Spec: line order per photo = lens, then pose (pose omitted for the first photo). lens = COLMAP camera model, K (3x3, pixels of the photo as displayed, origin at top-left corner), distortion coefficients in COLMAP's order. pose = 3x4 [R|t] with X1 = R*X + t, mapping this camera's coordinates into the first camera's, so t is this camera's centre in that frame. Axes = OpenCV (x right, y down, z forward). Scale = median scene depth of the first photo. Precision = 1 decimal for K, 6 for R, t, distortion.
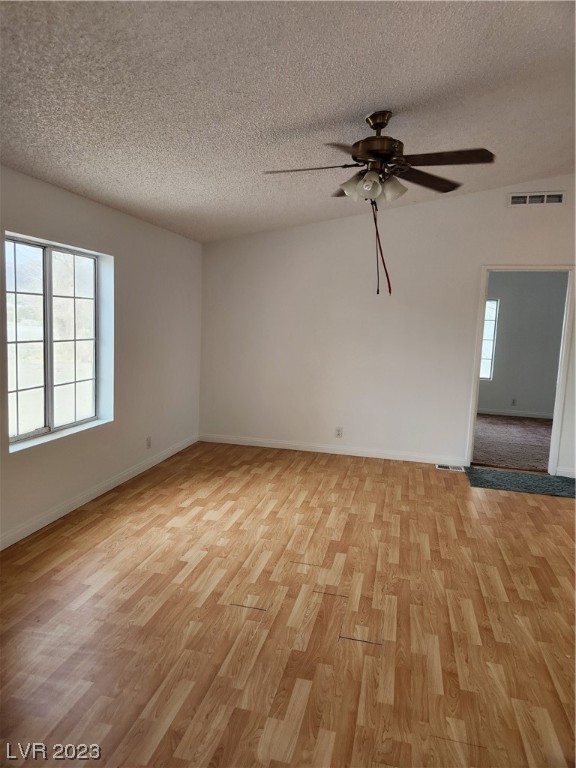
lens RADIAL K [[517.9, 0, 280.7], [0, 517.9, 381.8], [0, 0, 1]] dist [0.030371, -0.043815]
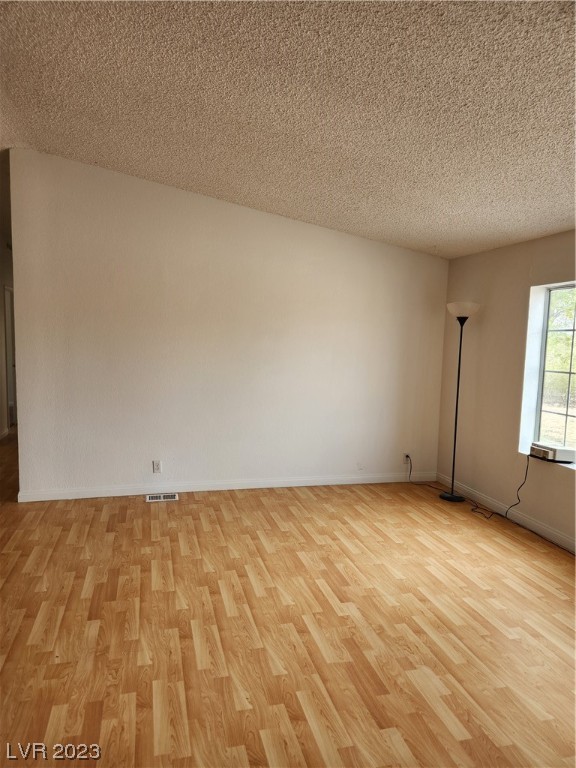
lens RADIAL K [[517.9, 0, 270.9], [0, 517.9, 392.5], [0, 0, 1]] dist [0.030371, -0.043815]
pose [[-0.890457, -0.003787, -0.455051, 0.587709], [-0.106365, 0.973999, 0.200033, -0.187247], [0.442461, 0.226522, -0.867707, 1.650372]]
